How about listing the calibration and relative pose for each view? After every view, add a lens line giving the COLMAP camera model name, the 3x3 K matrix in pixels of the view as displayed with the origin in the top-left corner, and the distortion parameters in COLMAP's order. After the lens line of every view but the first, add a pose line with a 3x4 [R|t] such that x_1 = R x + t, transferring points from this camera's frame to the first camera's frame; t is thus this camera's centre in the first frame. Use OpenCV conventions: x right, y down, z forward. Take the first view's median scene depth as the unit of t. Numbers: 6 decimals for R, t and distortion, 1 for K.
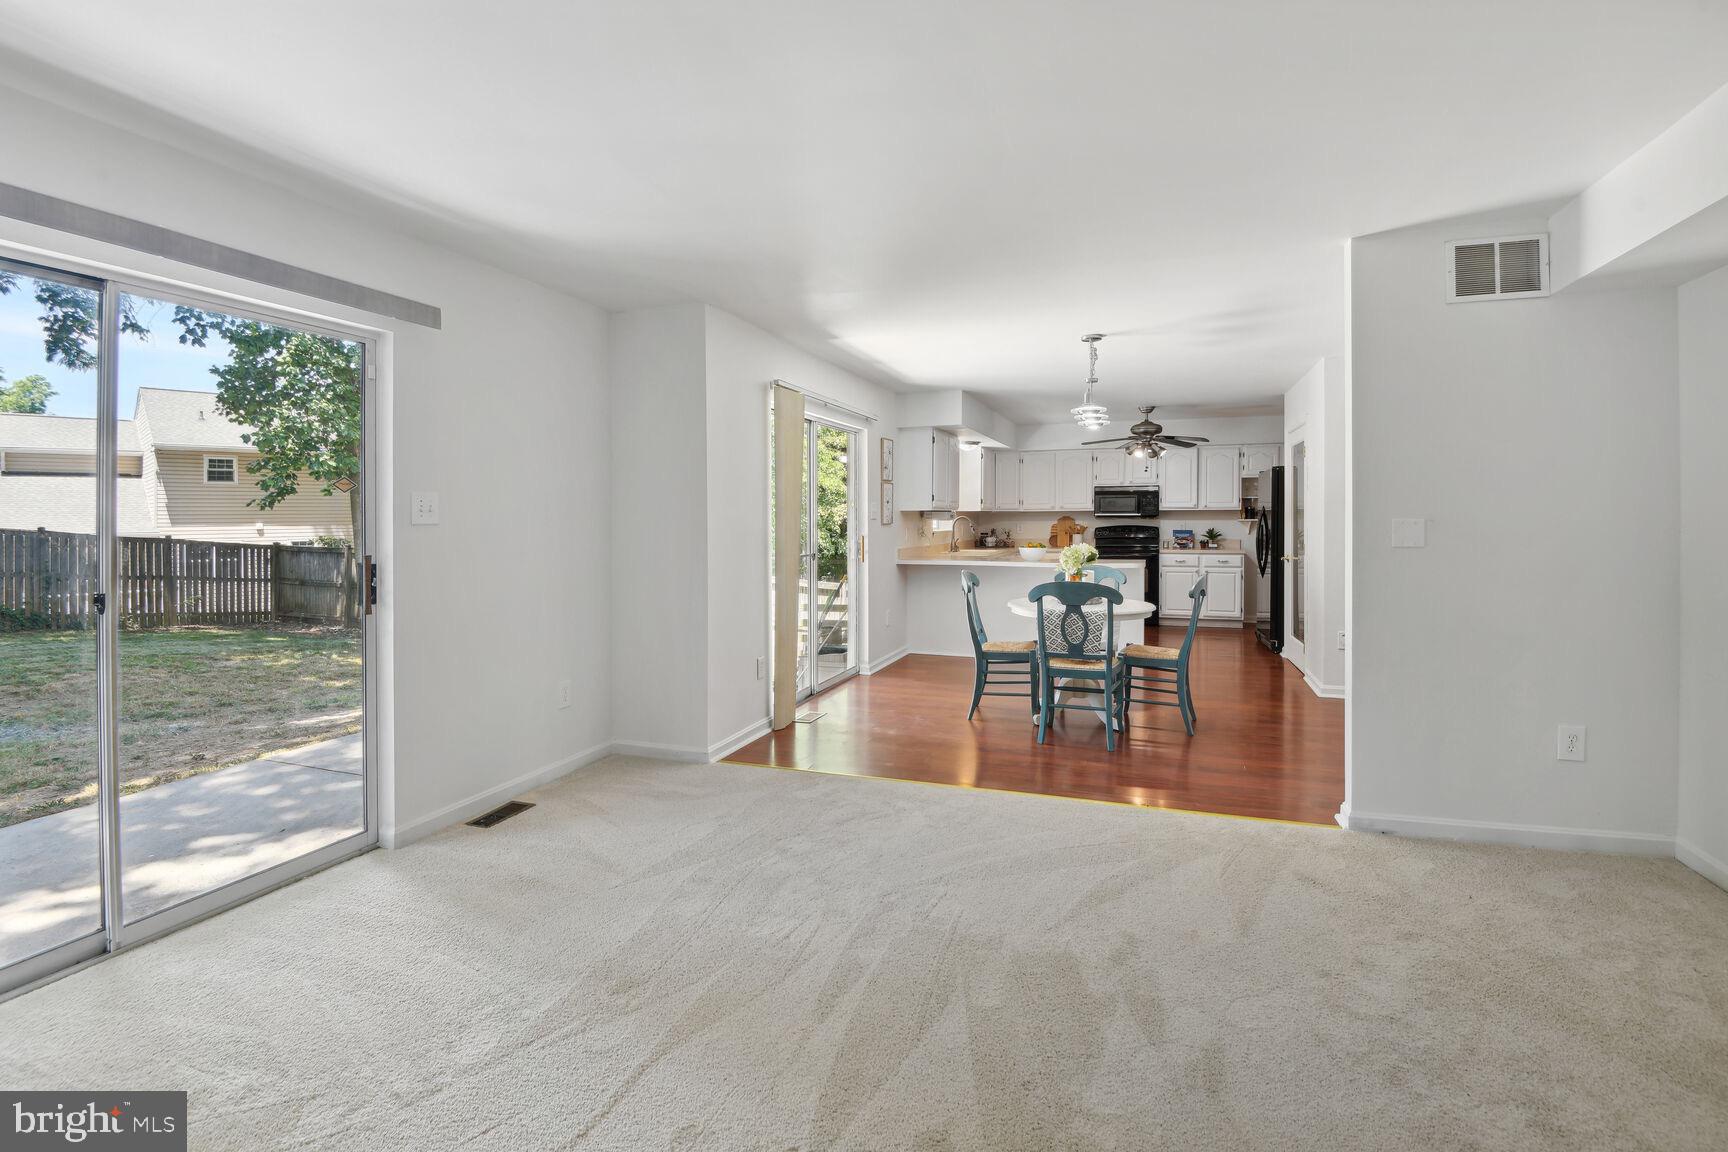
lens RADIAL K [[803.4, 0, 873.9], [0, 803.4, 538.3], [0, 0, 1]] dist [-0.015354, -0.008250]
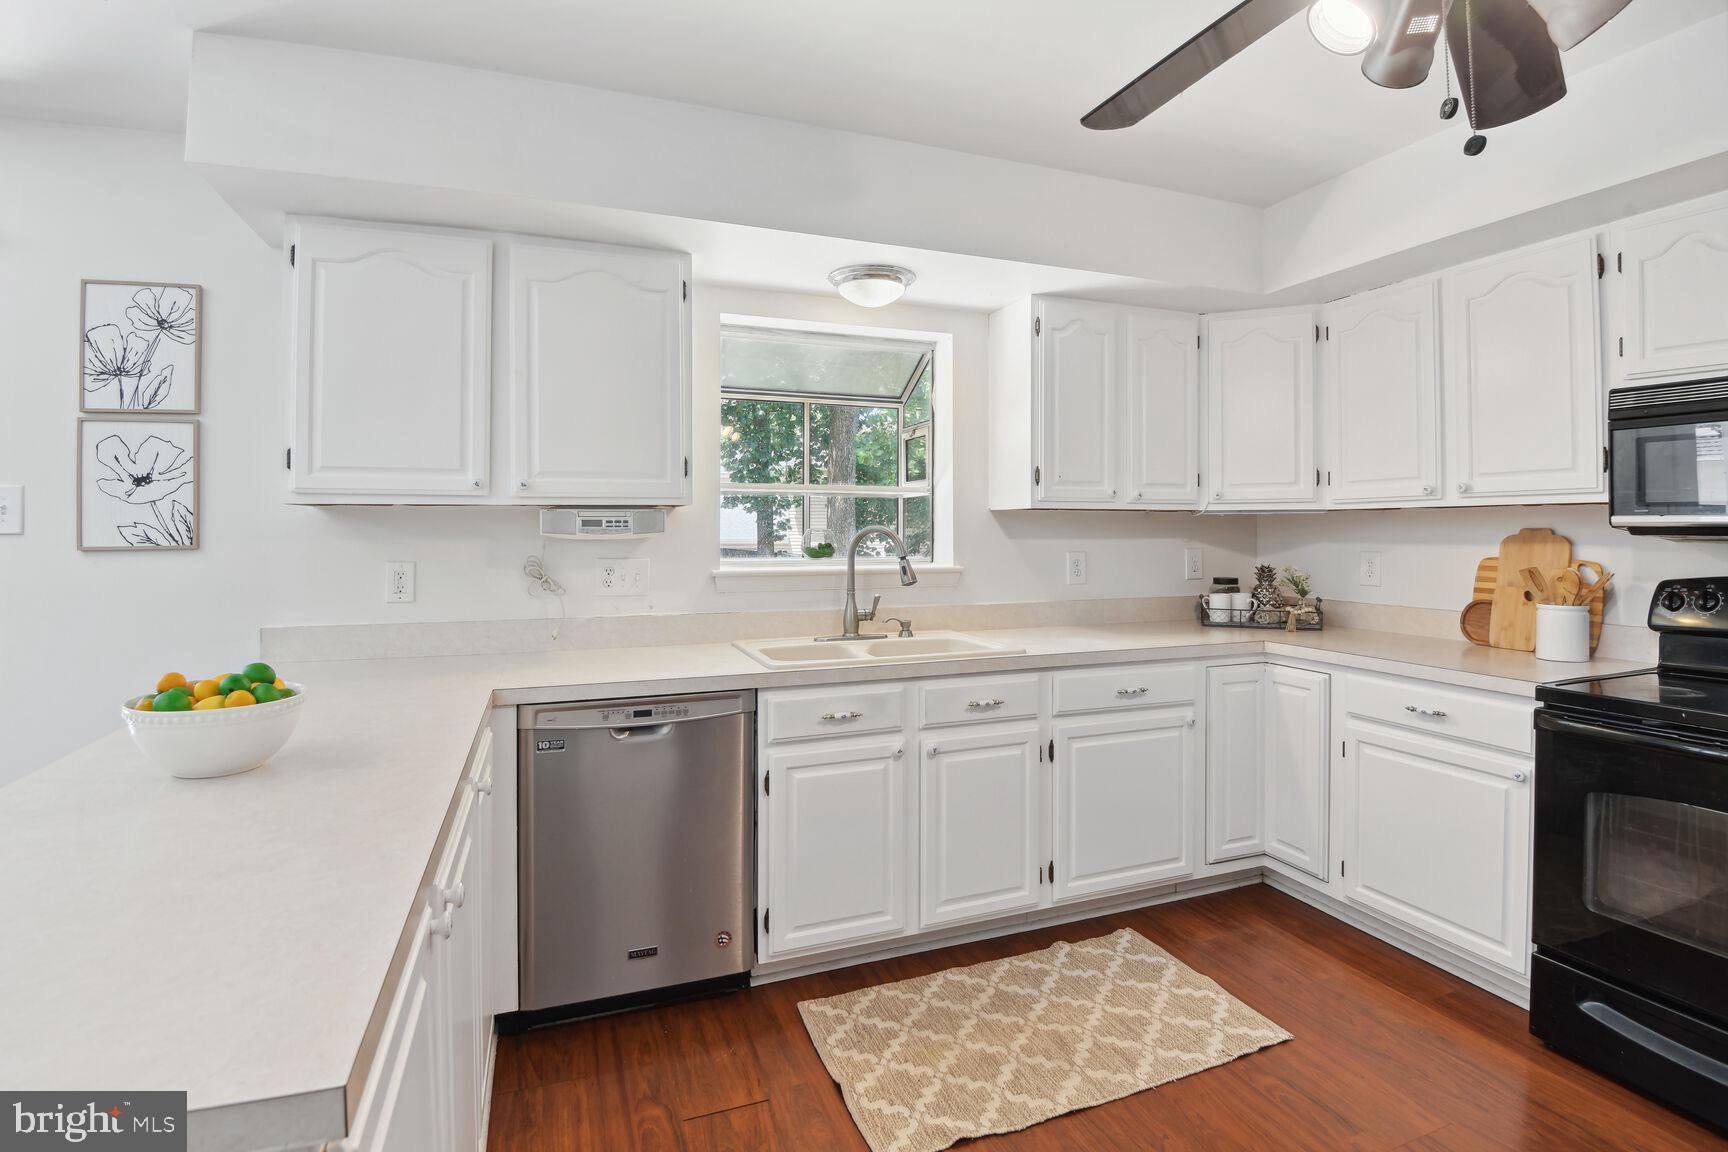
lens RADIAL K [[803.4, 0, 848.7], [0, 803.4, 539.6], [0, 0, 1]] dist [-0.015354, -0.008250]
pose [[0.633188, 0.013343, -0.773883, 0.315060], [-0.023076, 0.999732, -0.001644, -0.019856], [0.773654, 0.018899, 0.633326, 0.738649]]
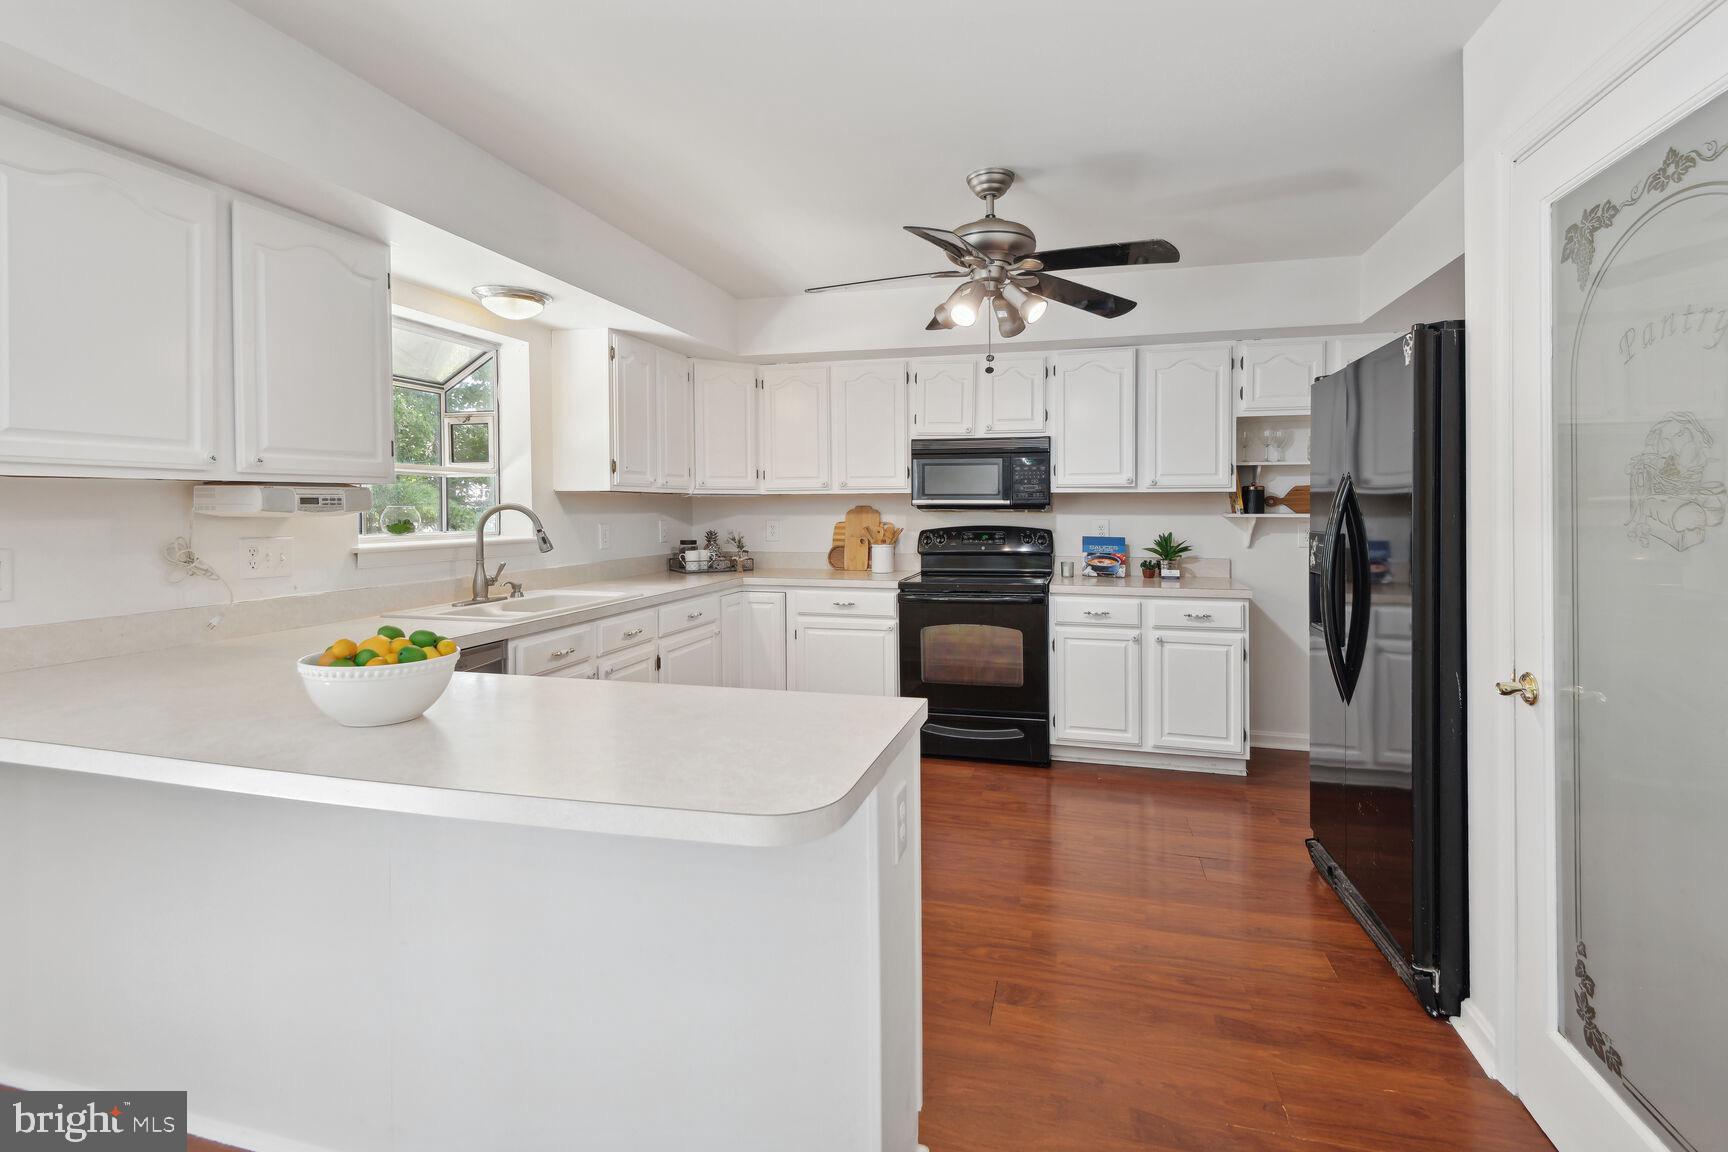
lens RADIAL K [[803.4, 0, 903.5], [0, 803.4, 523.3], [0, 0, 1]] dist [-0.015354, -0.008250]
pose [[0.993537, 0.002124, 0.113486, 0.225802], [-0.001483, 0.999982, -0.005738, -0.015460], [-0.113496, 0.005533, 0.993523, 0.573652]]
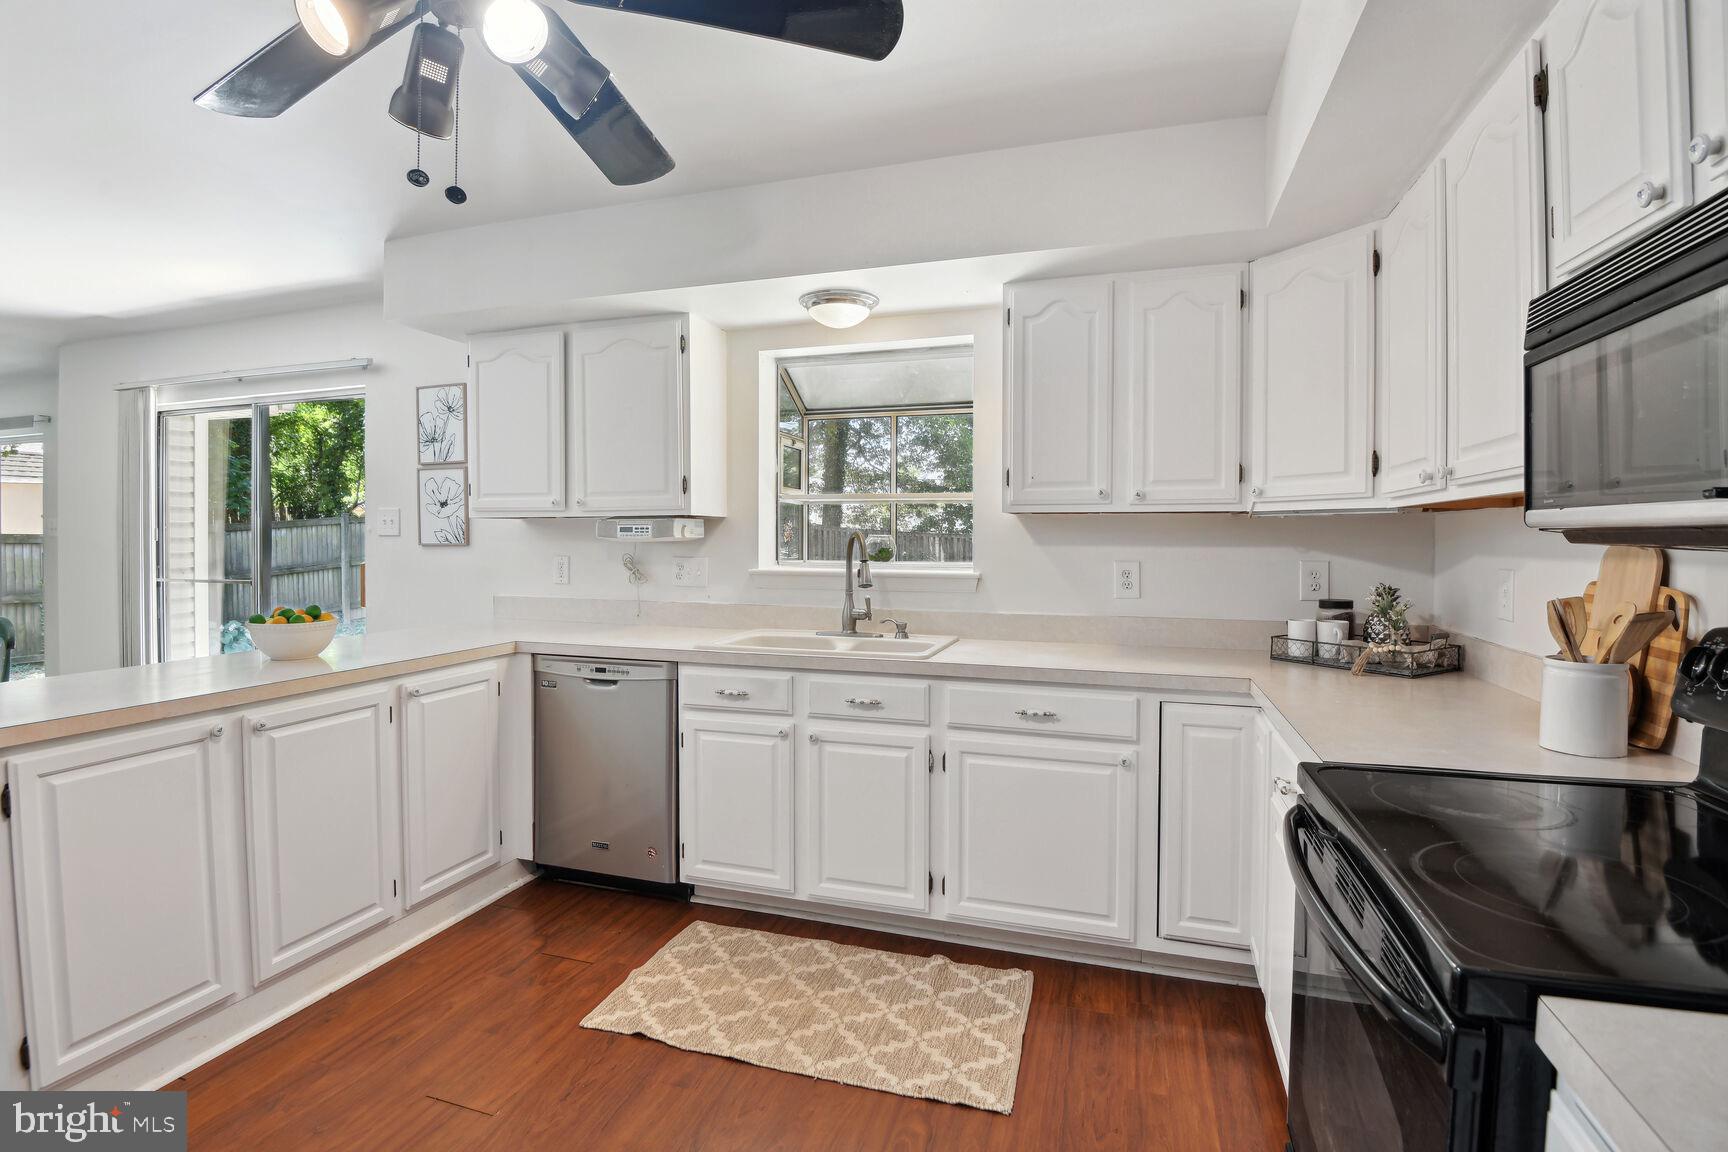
lens RADIAL K [[803.4, 0, 862.9], [0, 803.4, 574.8], [0, 0, 1]] dist [-0.015354, -0.008250]
pose [[0.027970, 0.050643, -0.998325, 0.407142], [-0.031673, 0.998259, 0.049752, -0.024200], [0.999107, 0.030229, 0.029525, 0.922498]]
